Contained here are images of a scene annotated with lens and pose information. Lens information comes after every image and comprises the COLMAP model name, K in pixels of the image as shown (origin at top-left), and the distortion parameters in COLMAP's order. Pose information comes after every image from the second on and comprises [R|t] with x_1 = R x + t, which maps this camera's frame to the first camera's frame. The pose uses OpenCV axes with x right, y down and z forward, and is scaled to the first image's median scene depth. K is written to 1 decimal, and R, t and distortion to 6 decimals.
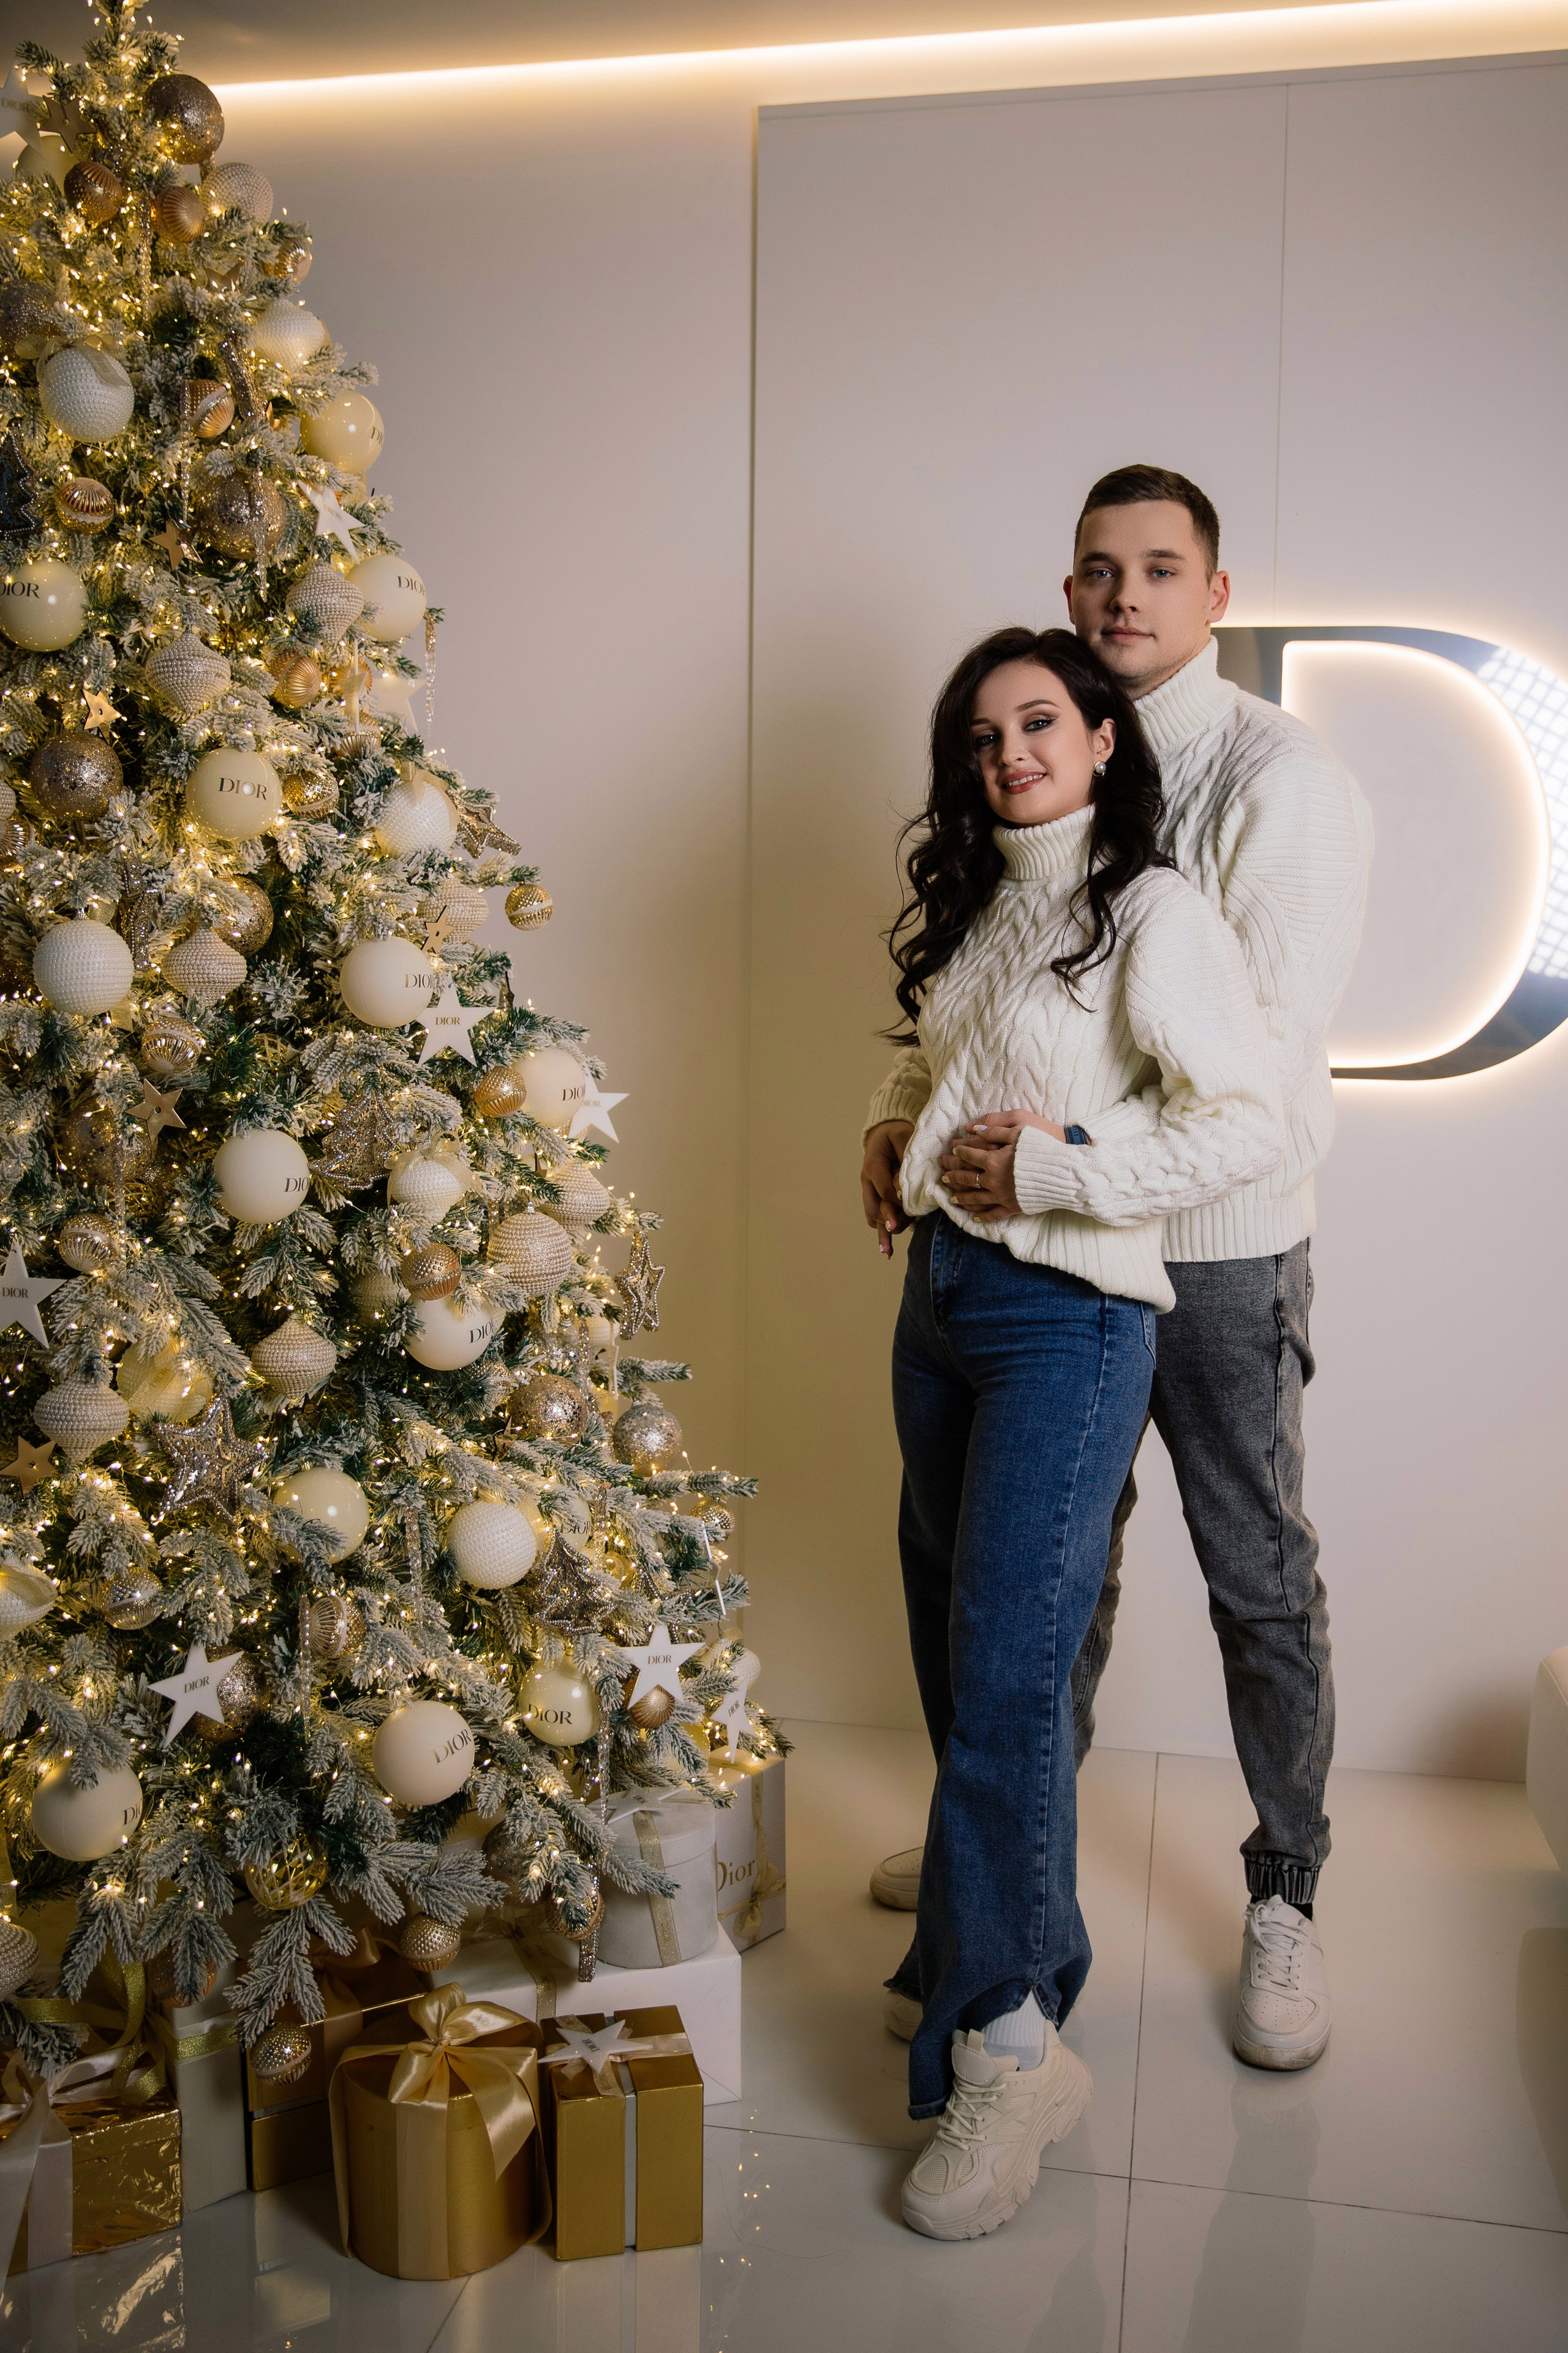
lens RADIAL K [[2072.7, 0, 854.6], [0, 2072.7, 1145.9], [0, 0, 1]] dist [-0.011437, -0.003207]
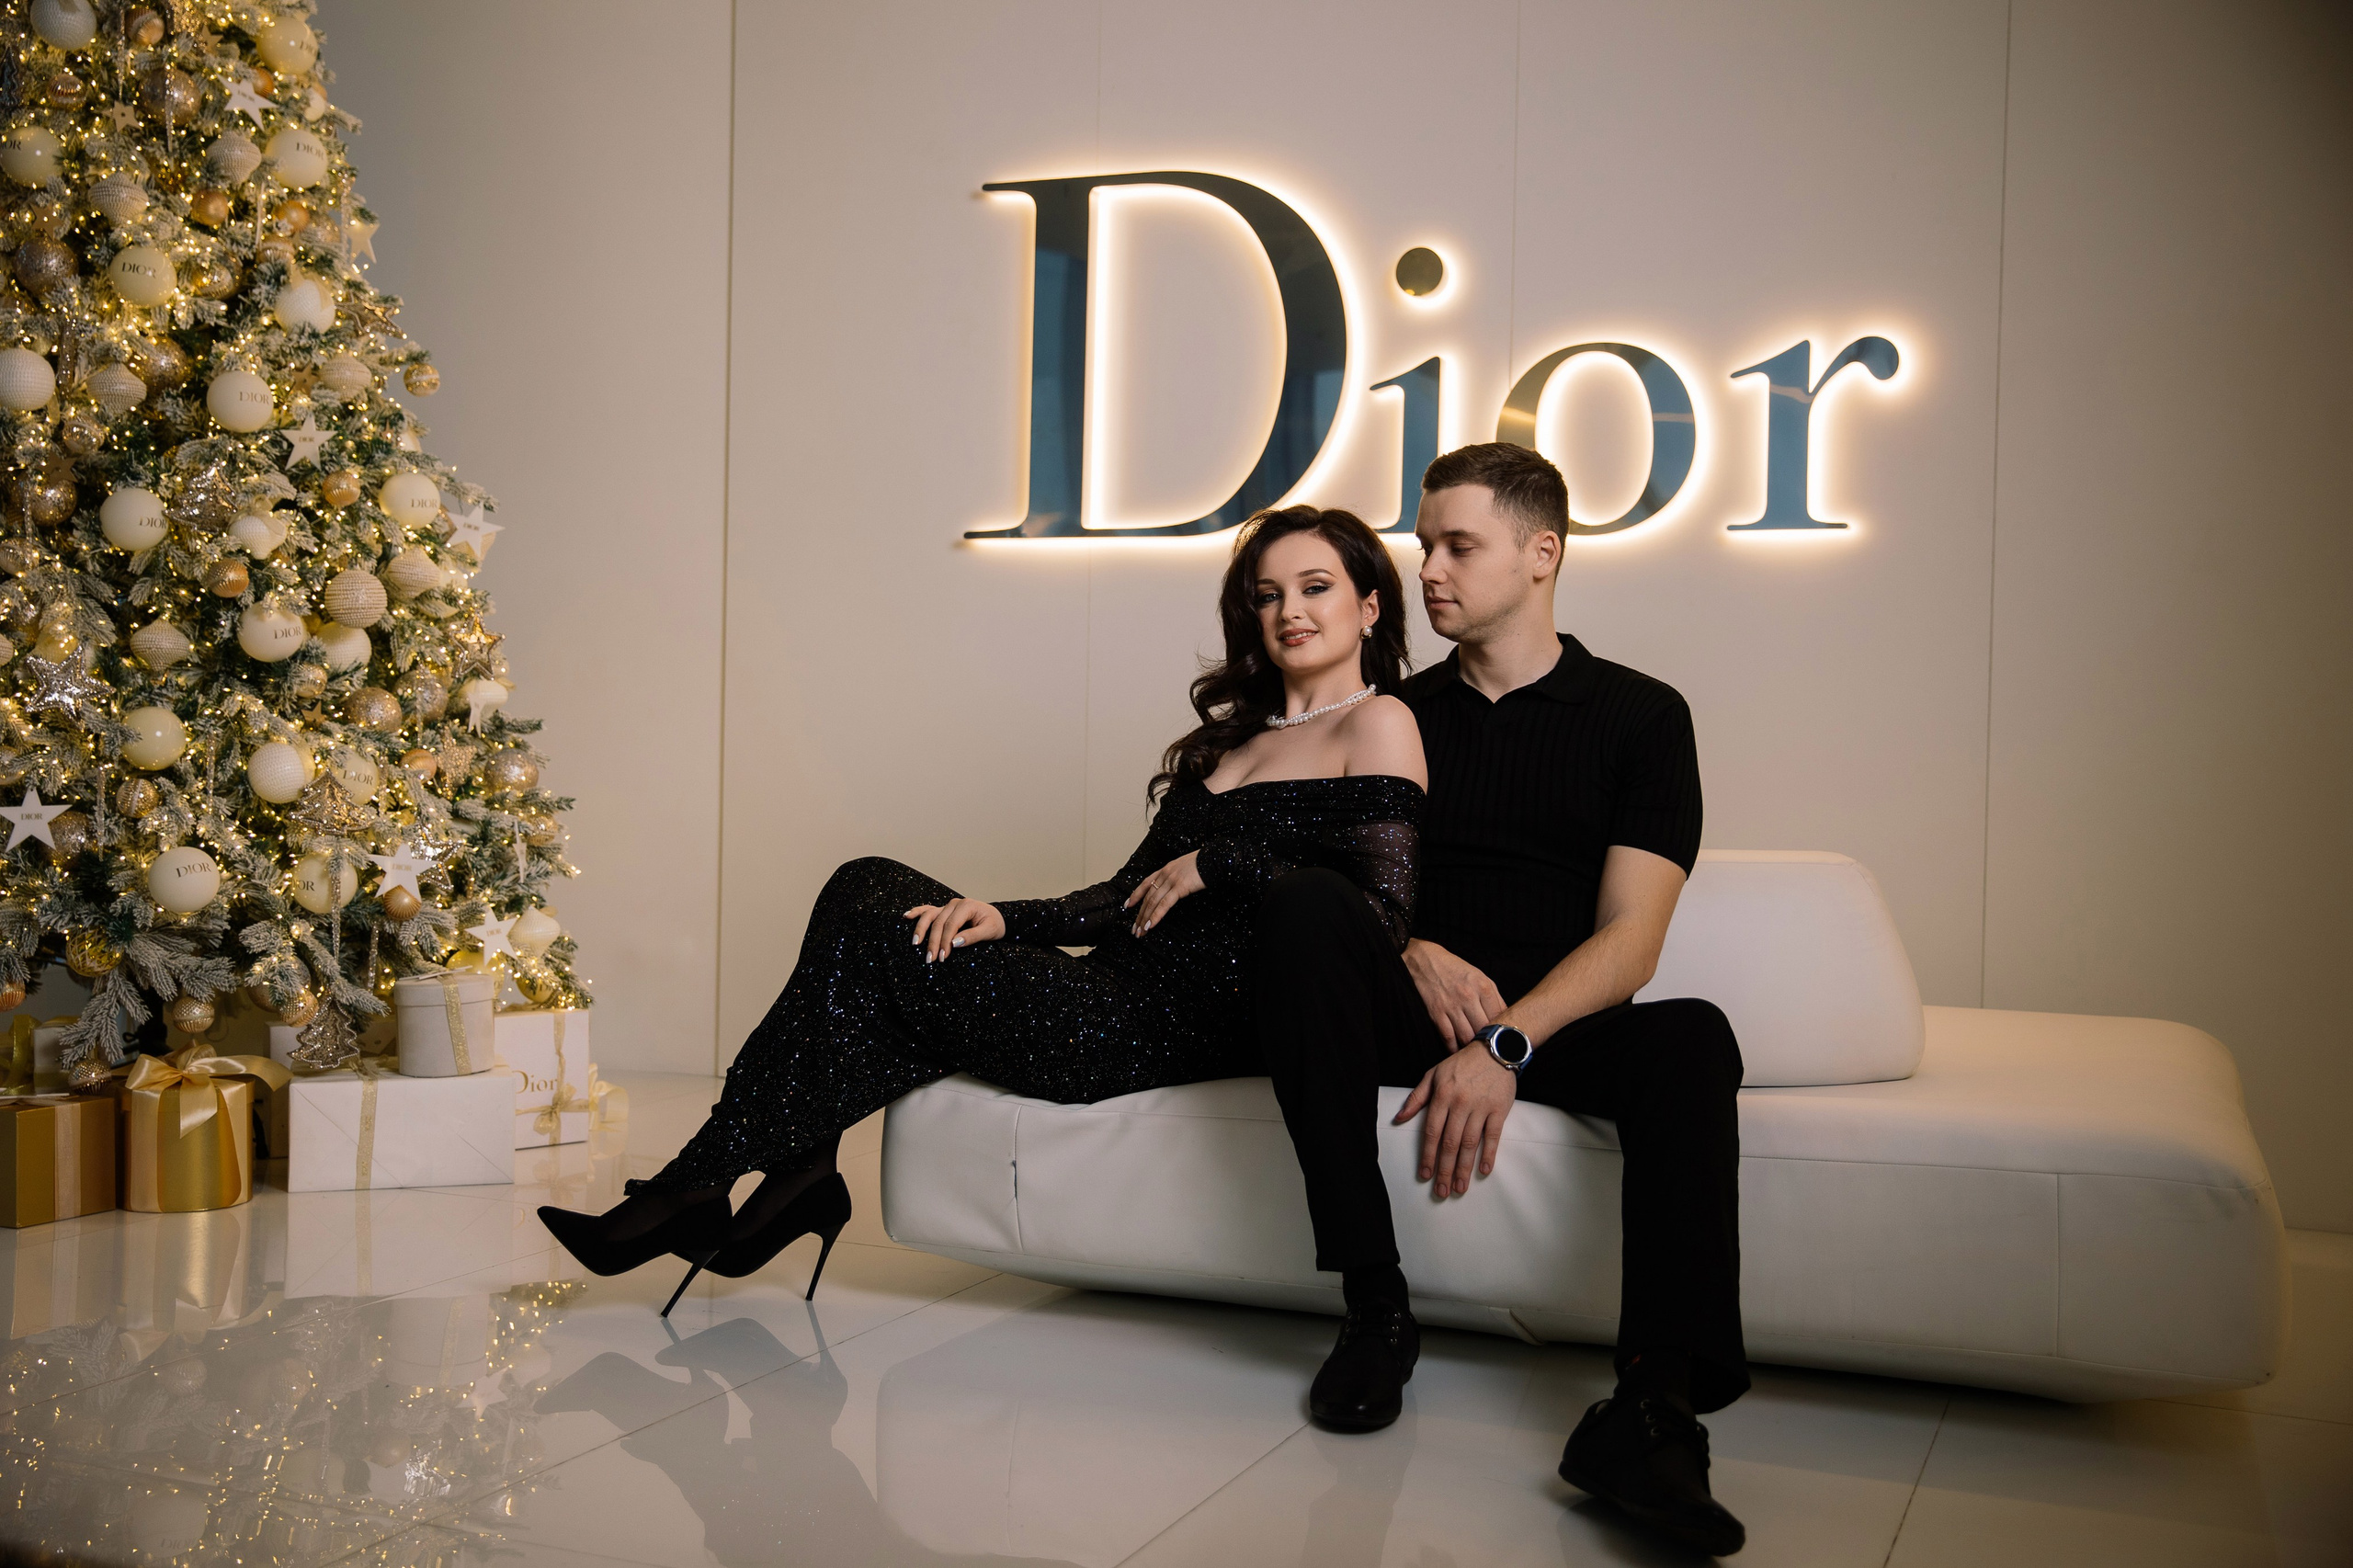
lens RADIAL K [[2349.5, 0, 1176.5], [0, 2349.5, 784.0], [0, 0, 1]] dist [-0.001796, 0.066820]
pose [[0.979120, 0.015492, -0.202690, 0.811479], [-0.027001, 0.998168, -0.054140, 0.278994], [0.201480, 0.058482, 0.977745, -0.524817]]
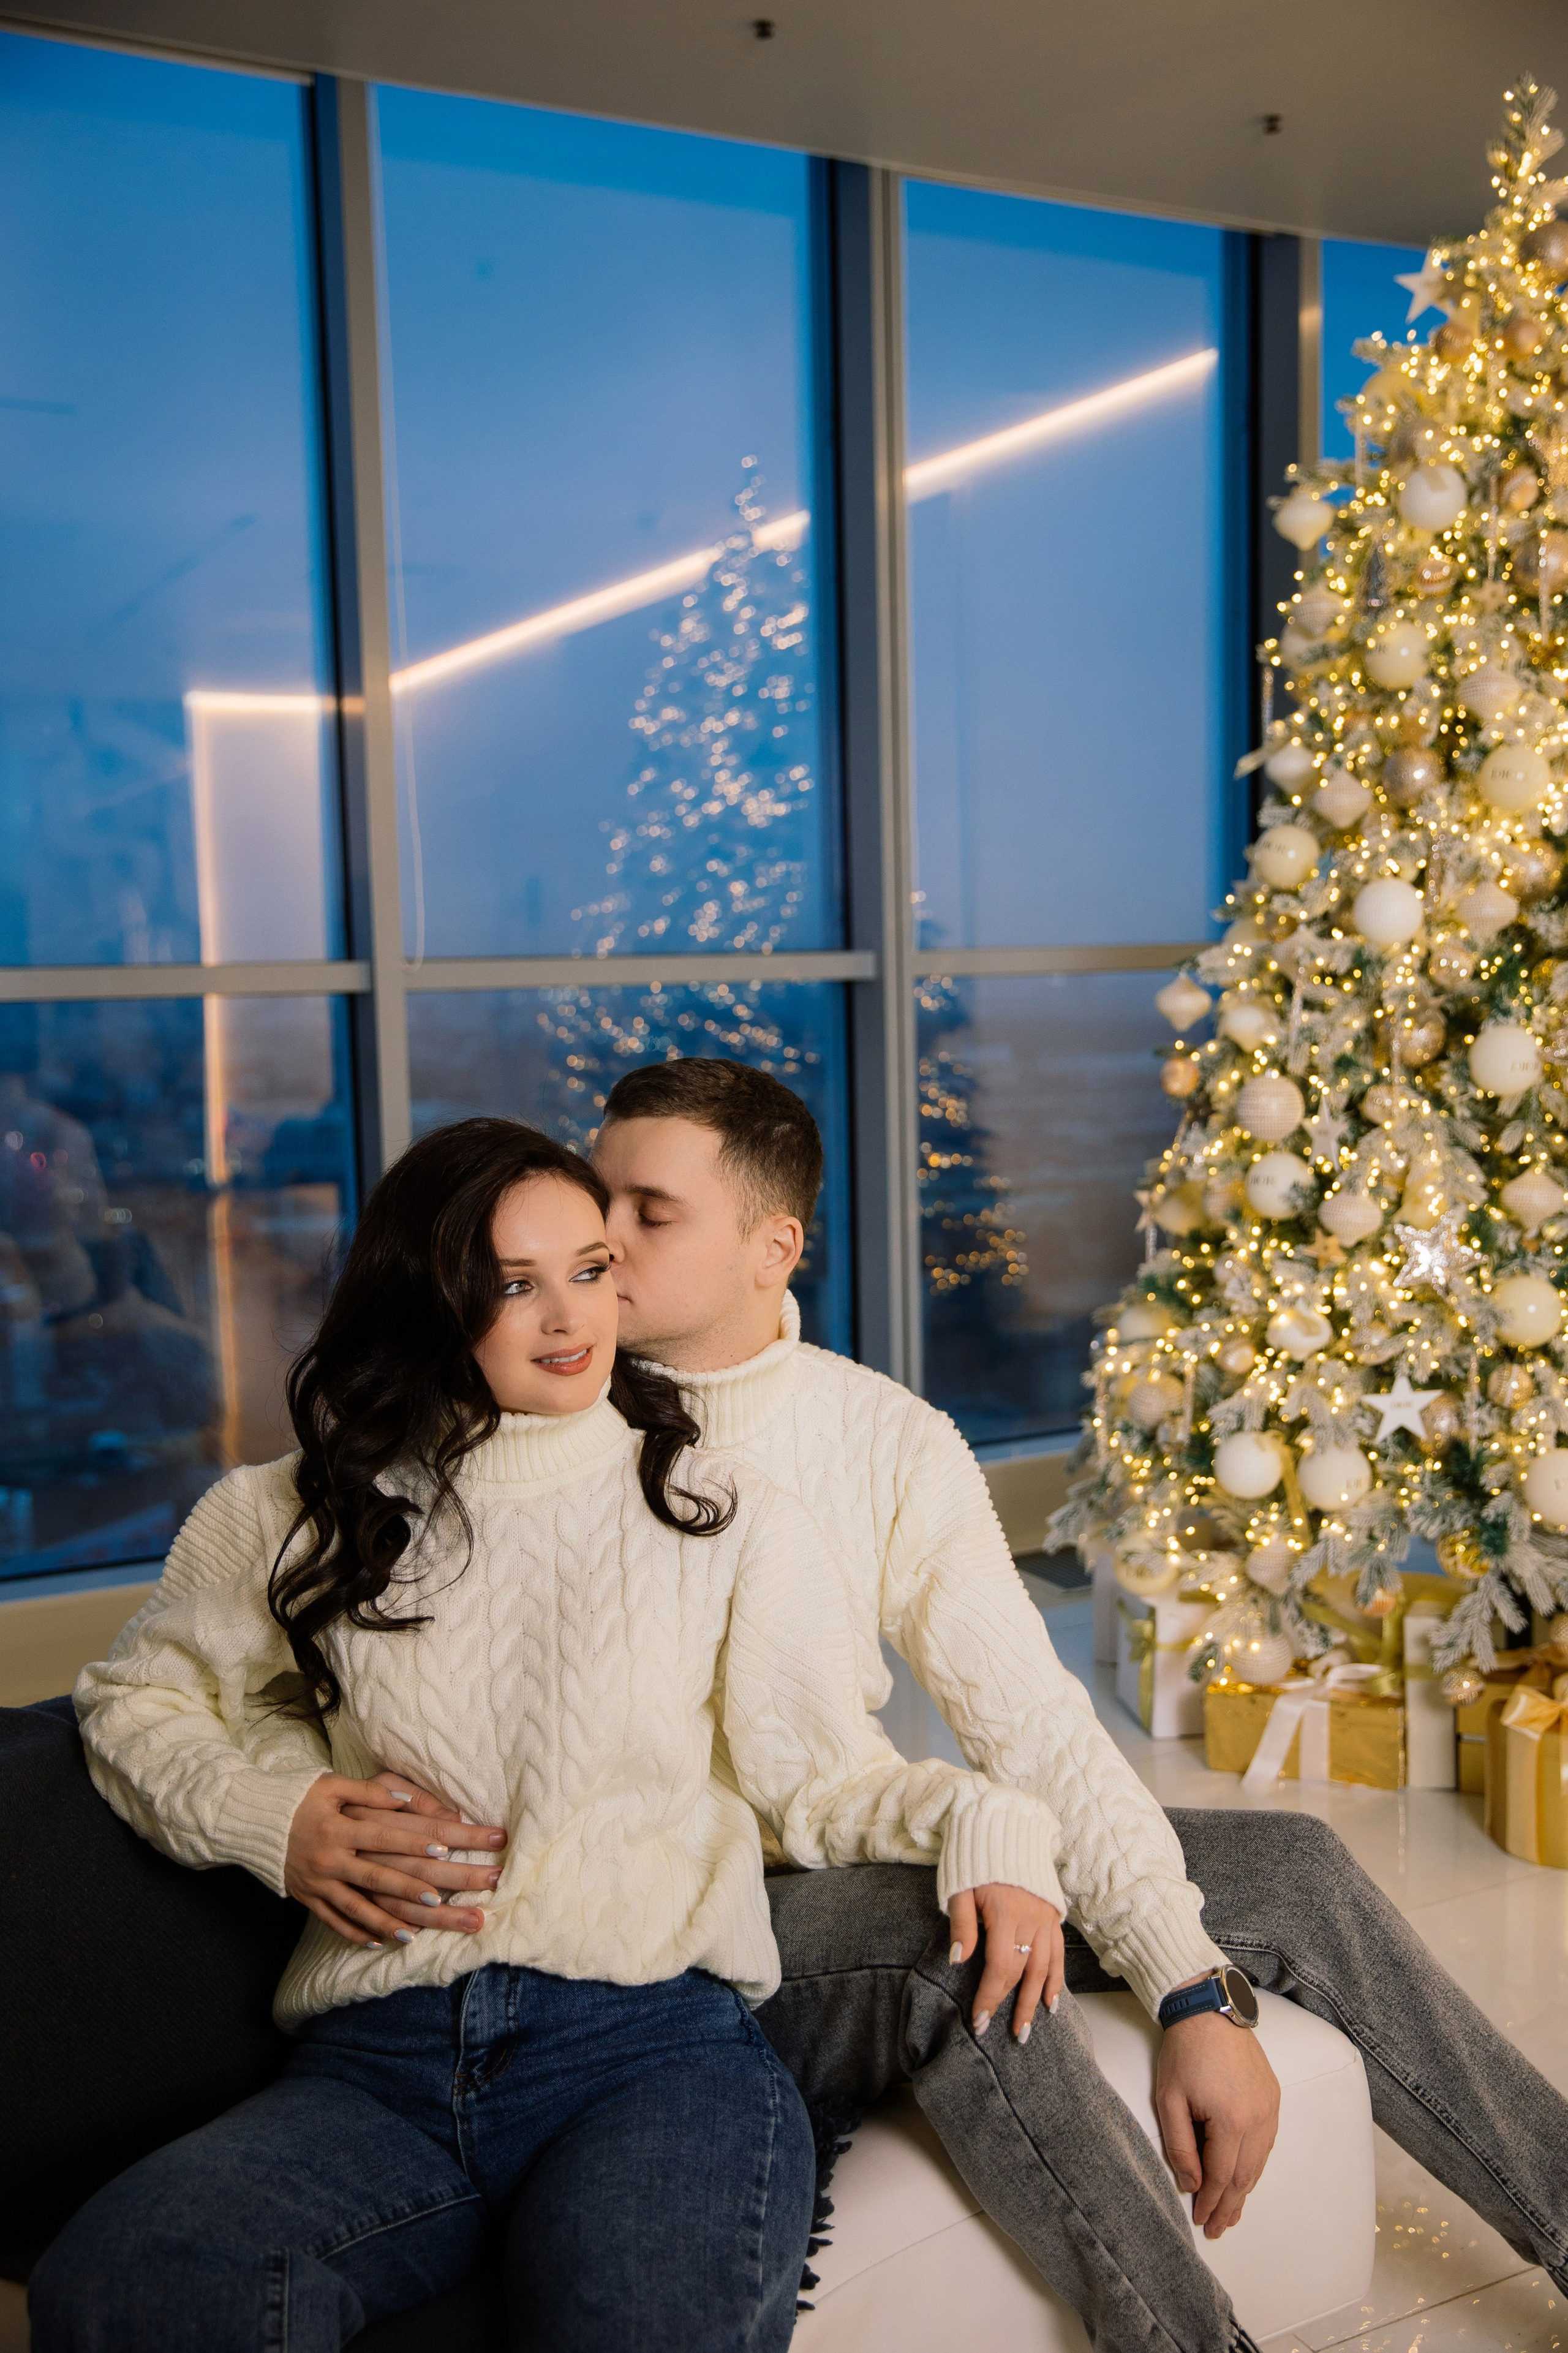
lens RADIAL K [[2349.3, 0, 784.0], [0, 2349.3, 1176.5], [0, 0, 1]] dist [-0.001796, 0.066820]
pose [[0.619780, 0.049342, -0.783223, 0.627013], [-0.034509, 0.998770, 0.035613, 0.051450], [0.784017, 0.004956, 0.620720, -0.326597]]
